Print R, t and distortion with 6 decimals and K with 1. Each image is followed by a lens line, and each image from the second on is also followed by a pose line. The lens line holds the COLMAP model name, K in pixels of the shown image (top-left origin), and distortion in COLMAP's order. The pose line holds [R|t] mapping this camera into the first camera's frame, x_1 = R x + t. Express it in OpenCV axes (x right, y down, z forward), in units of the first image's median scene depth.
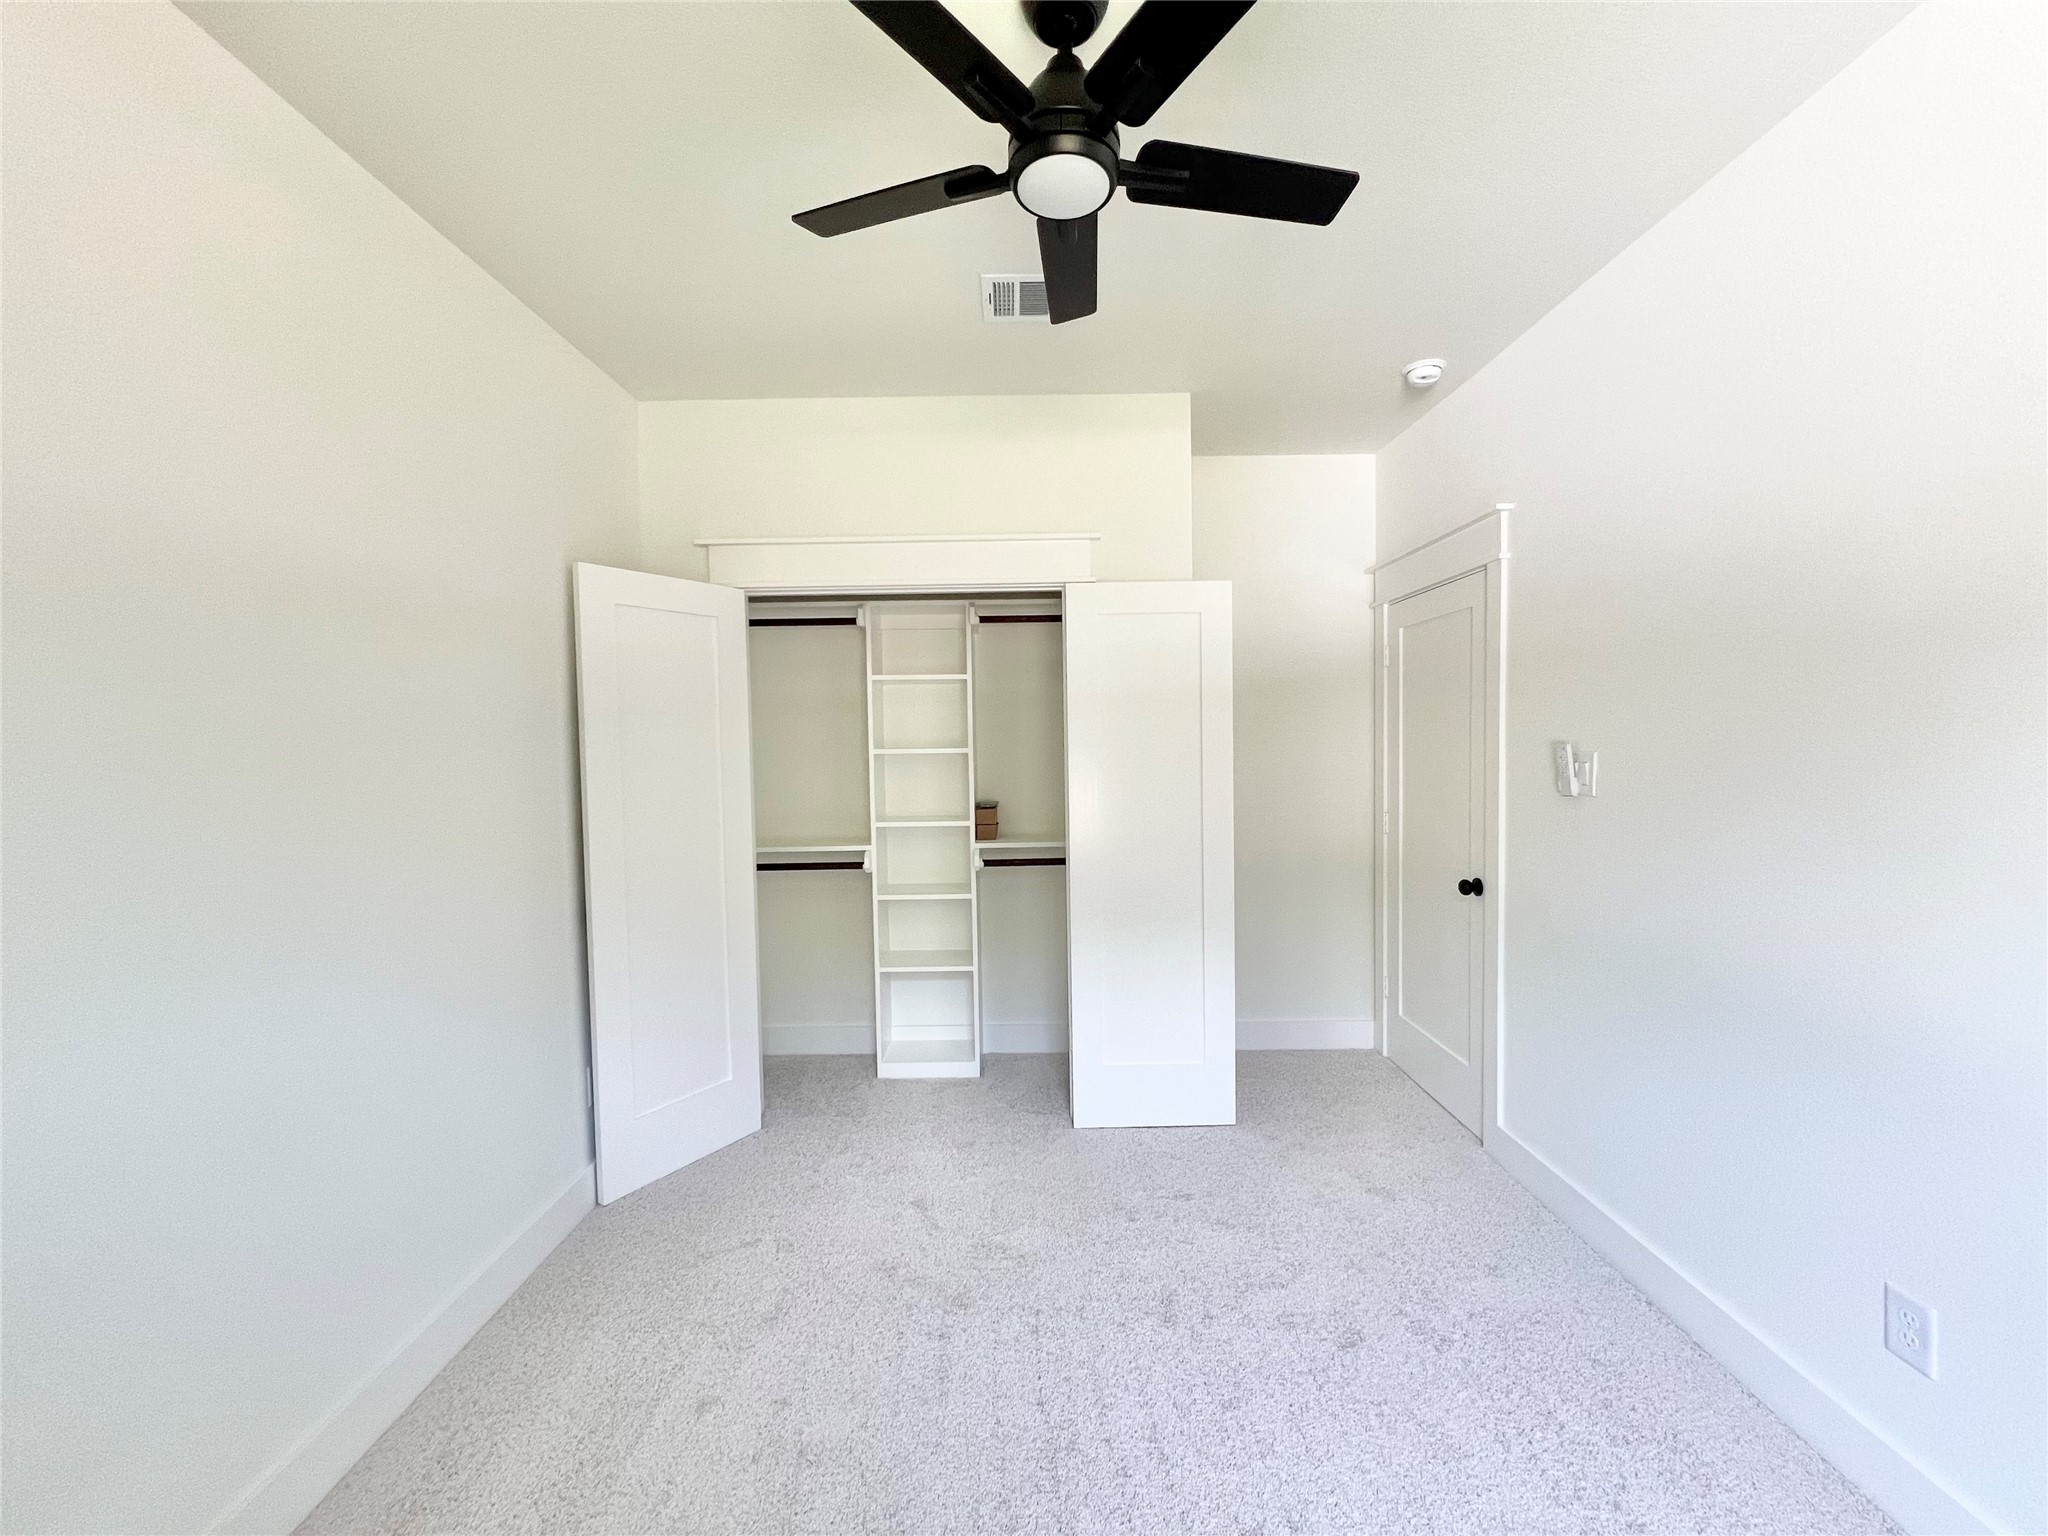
lens RADIAL K [[824.6, 0, 1023.3], [0, 824.6, 768.2], [0, 0, 1]] dist [0.000431, 0.000371]
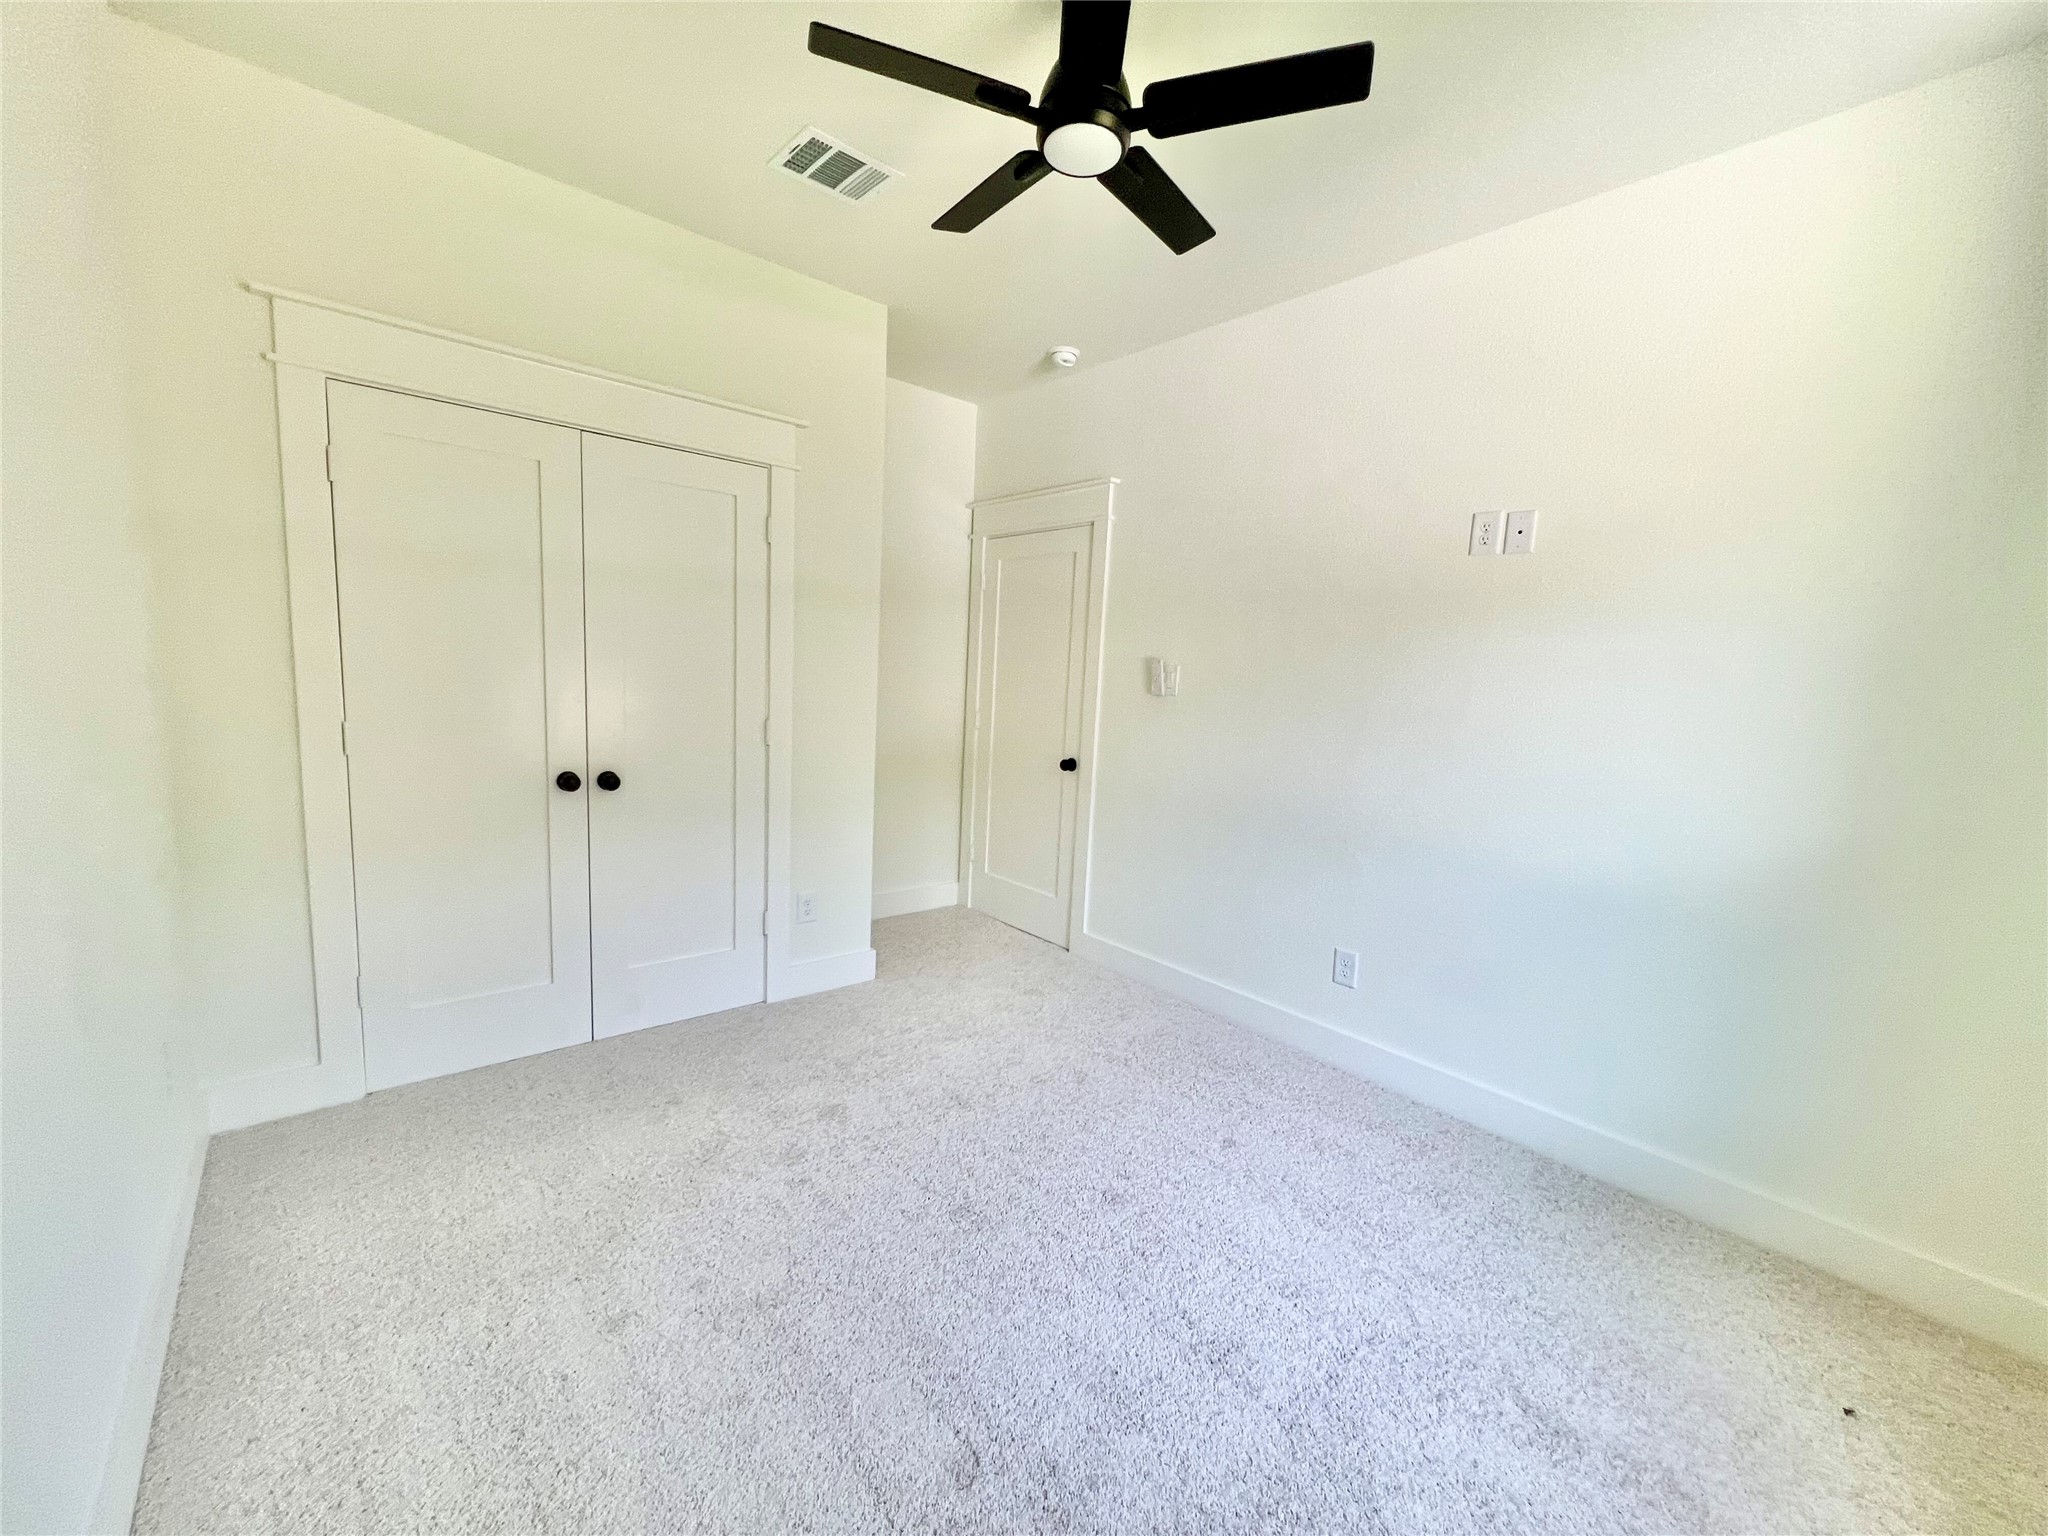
lens RADIAL K [[820.9, 0, 1026.6], [0, 820.9, 771.2], [0, 0, 1]] dist [0.000269, -0.000063]
pose [[0.755411, -0.029715, 0.654577, -0.394626], [-0.038330, 0.995257, 0.089414, 0.038745], [-0.654129, -0.092635, 0.750689, 0.043301]]
